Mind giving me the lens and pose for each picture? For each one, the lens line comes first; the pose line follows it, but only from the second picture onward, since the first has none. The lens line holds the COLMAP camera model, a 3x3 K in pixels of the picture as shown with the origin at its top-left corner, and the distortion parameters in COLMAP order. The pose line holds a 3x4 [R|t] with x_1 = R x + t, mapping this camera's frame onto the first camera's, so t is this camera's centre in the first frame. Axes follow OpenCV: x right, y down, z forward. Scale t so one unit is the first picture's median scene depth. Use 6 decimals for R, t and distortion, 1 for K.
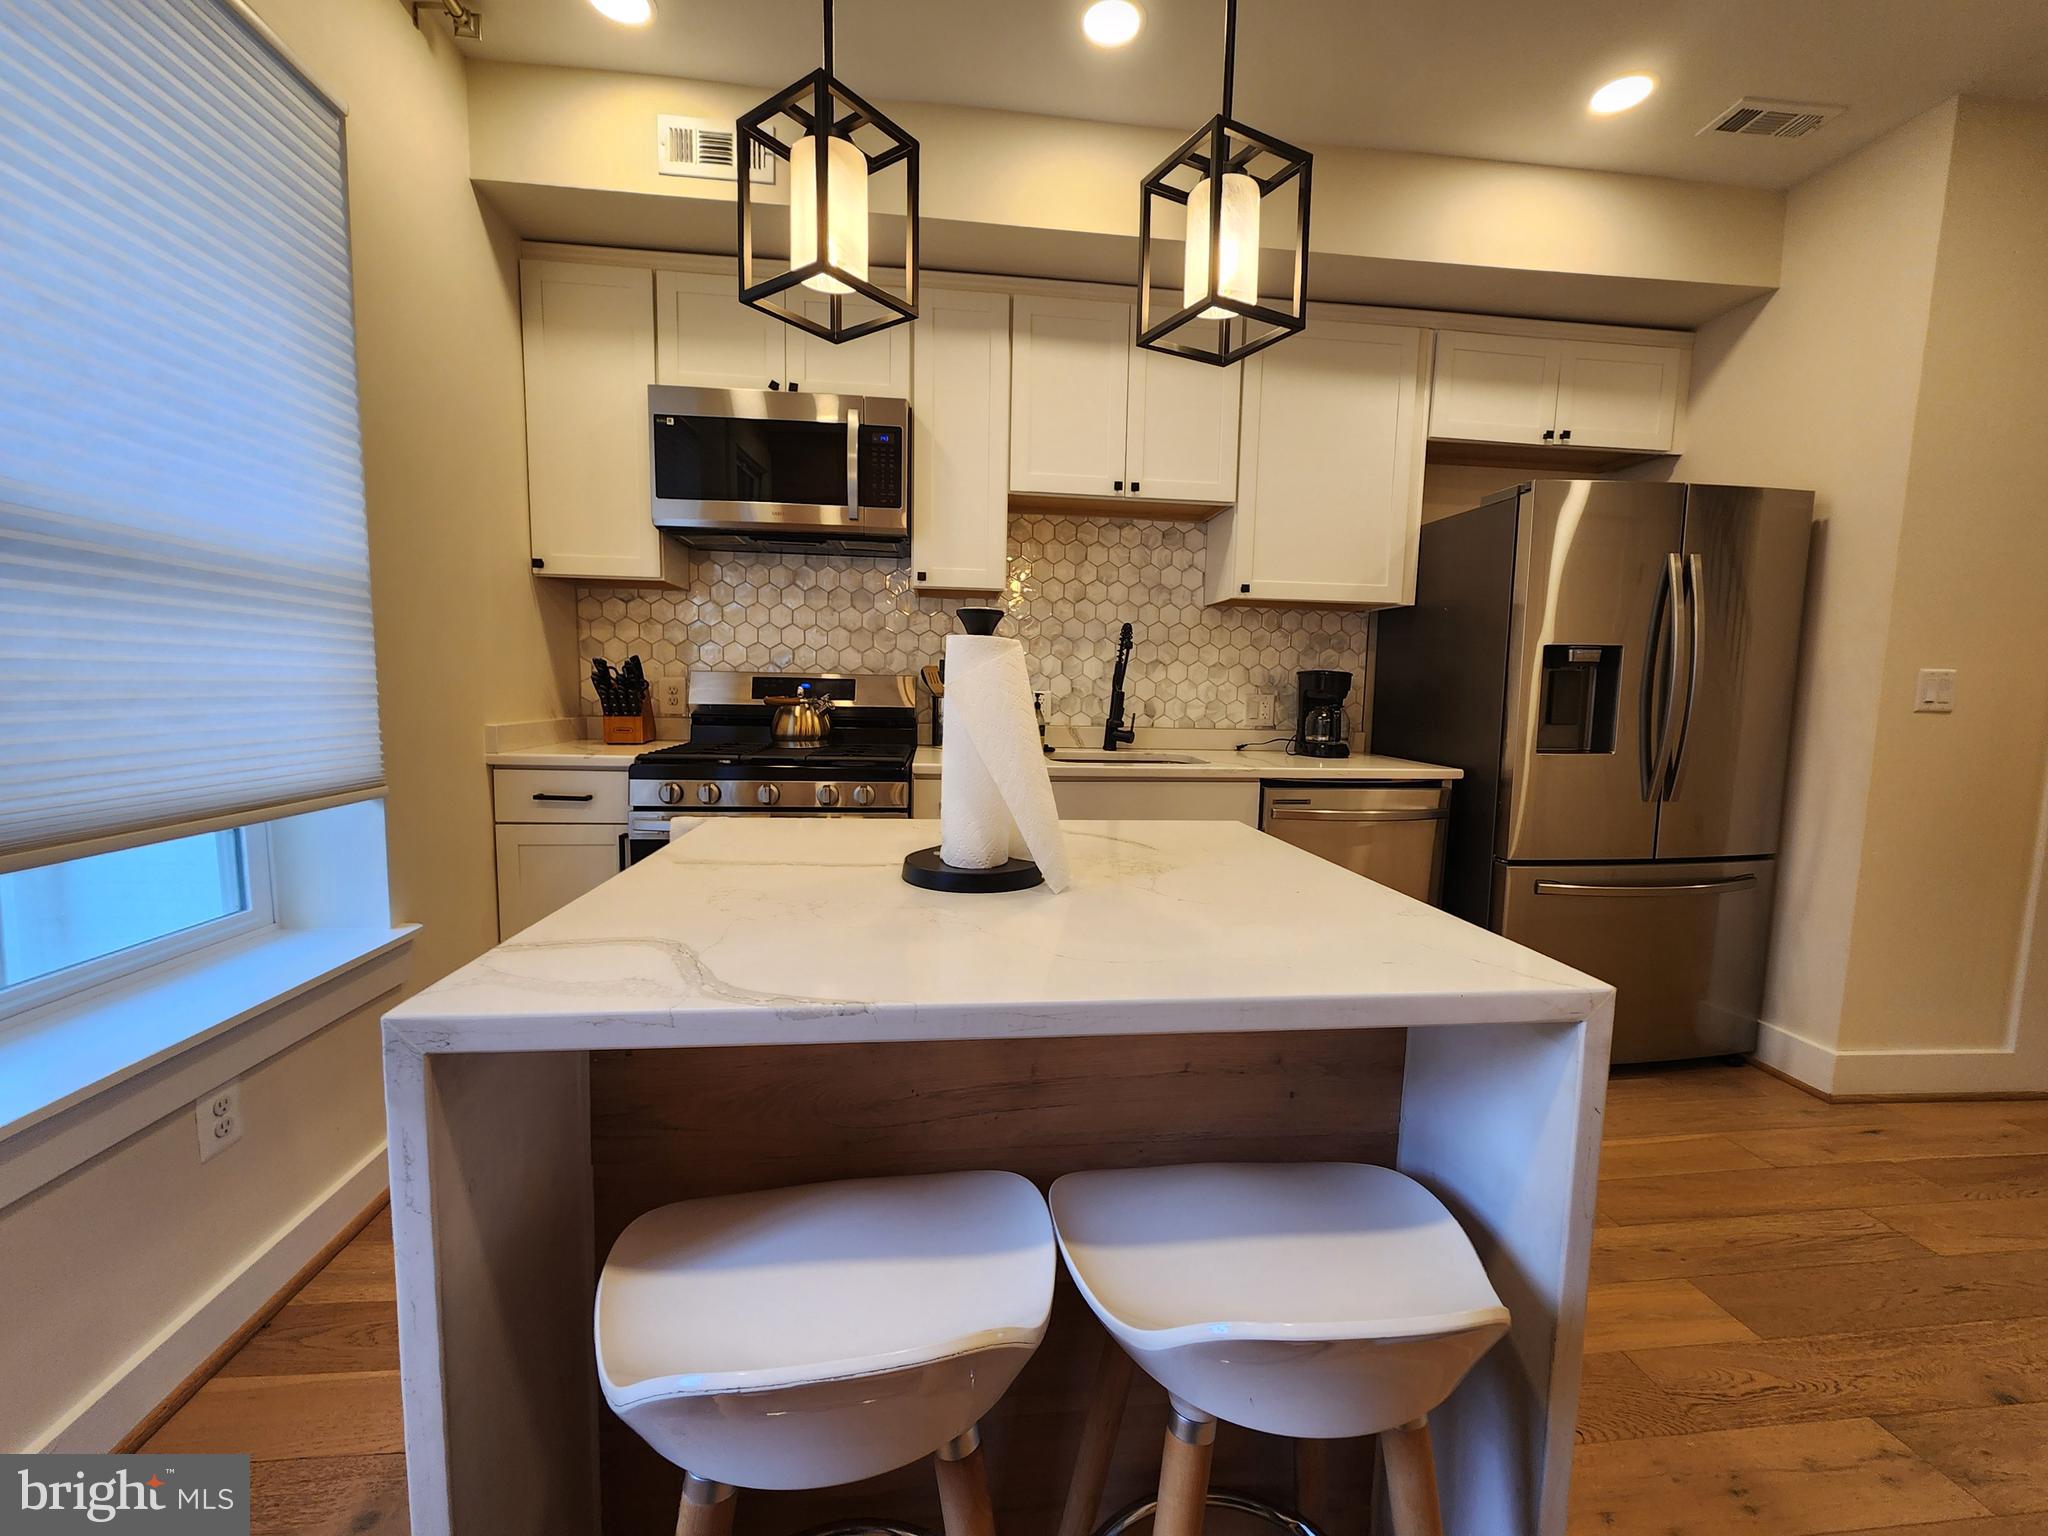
lens RADIAL K [[838.6, 0, 1040.2], [0, 838.6, 772.4], [0, 0, 1]] dist [-0.000849, -0.002140]
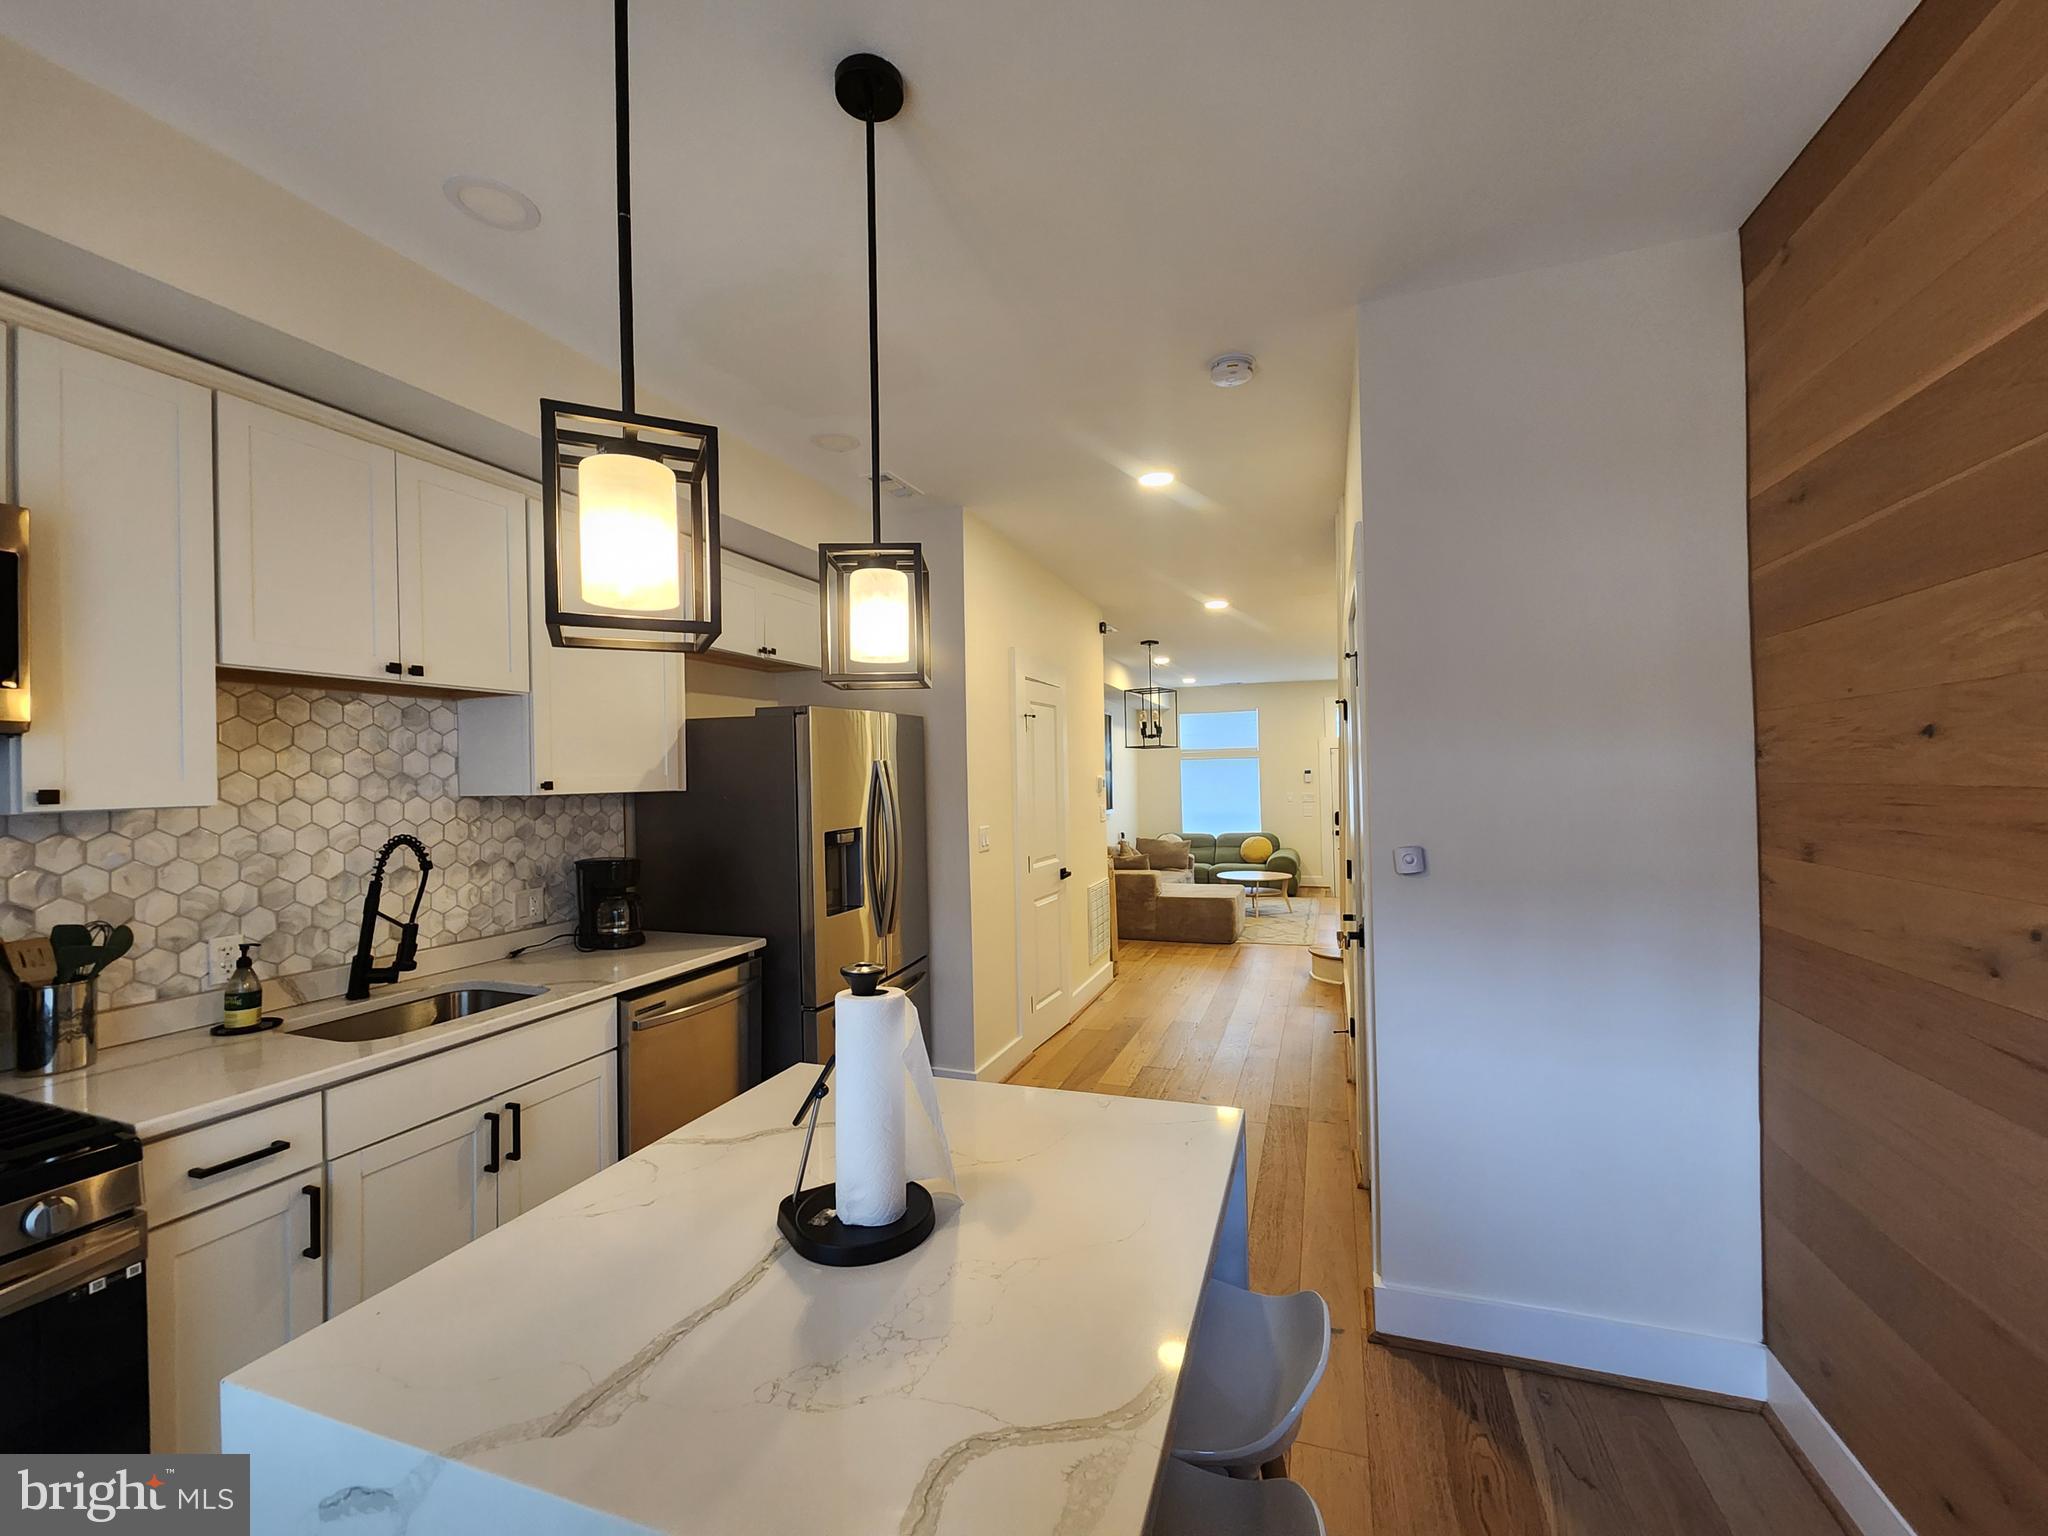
lens RADIAL K [[838.6, 0, 1041.8], [0, 838.6, 776.4], [0, 0, 1]] dist [-0.000849, -0.002140]
pose [[0.435586, -0.031169, 0.899607, -0.335847], [0.117642, 0.992800, -0.022564, -0.141808], [-0.892427, 0.115660, 0.436116, 0.113704]]
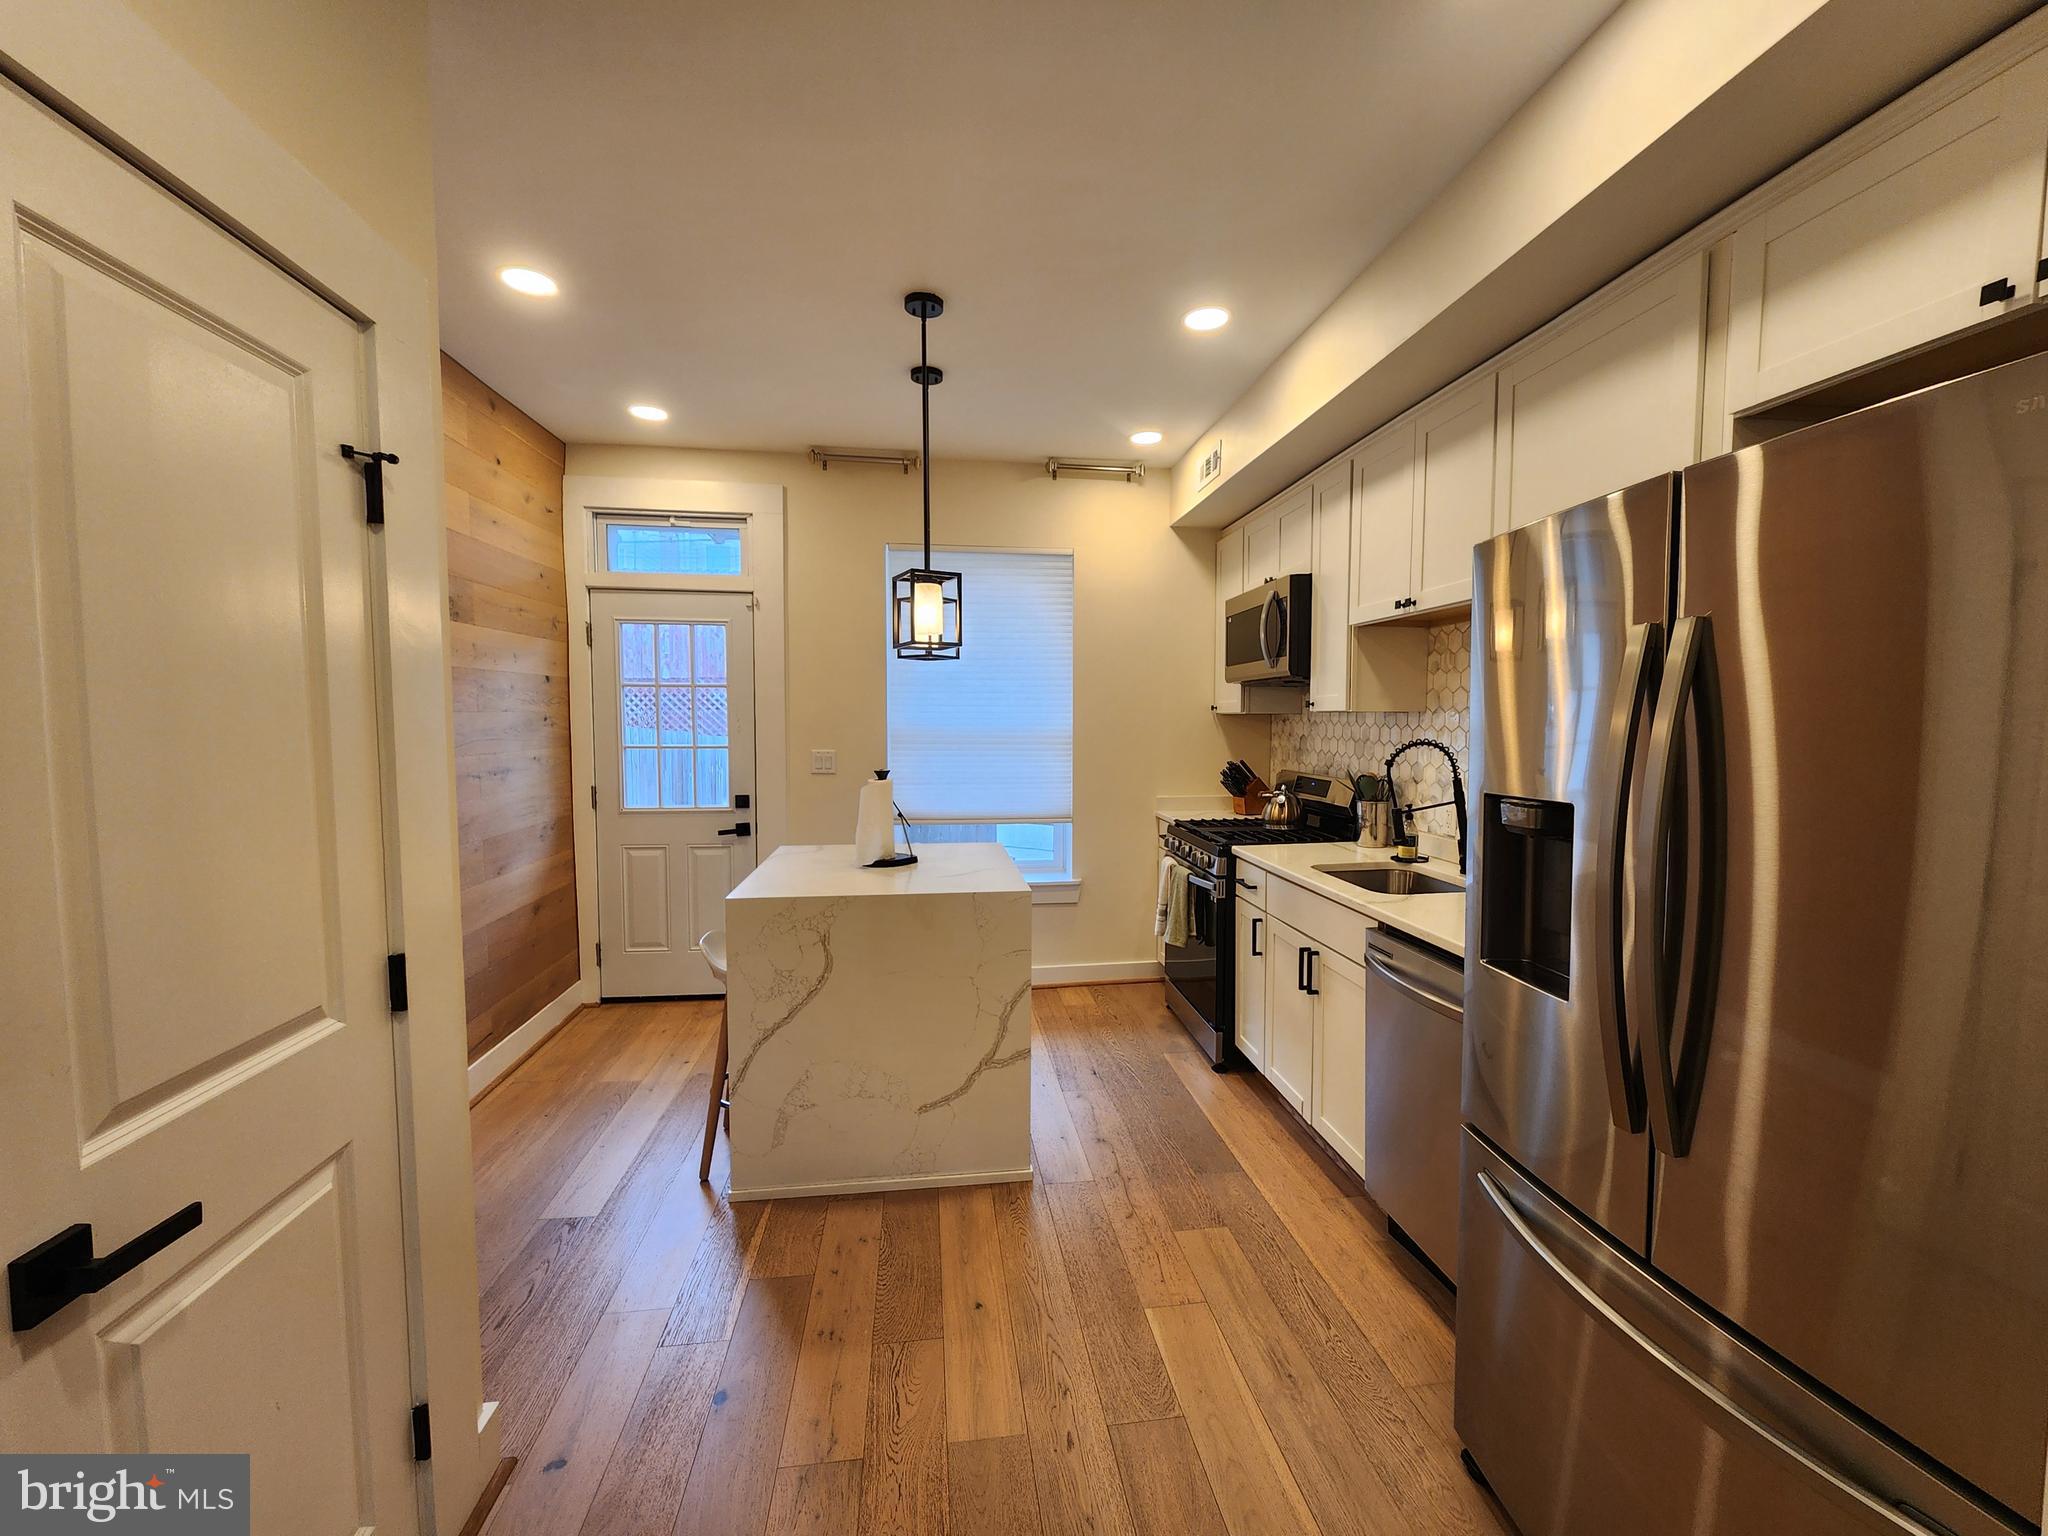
lens RADIAL K [[838.6, 0, 1043.2], [0, 838.6, 775.9], [0, 0, 1]] dist [-0.000849, -0.002140]
pose [[0.017659, 0.048326, -0.998676, 1.030077], [-0.100389, 0.993870, 0.046318, -0.134644], [0.994792, 0.099438, 0.022402, 0.543505]]
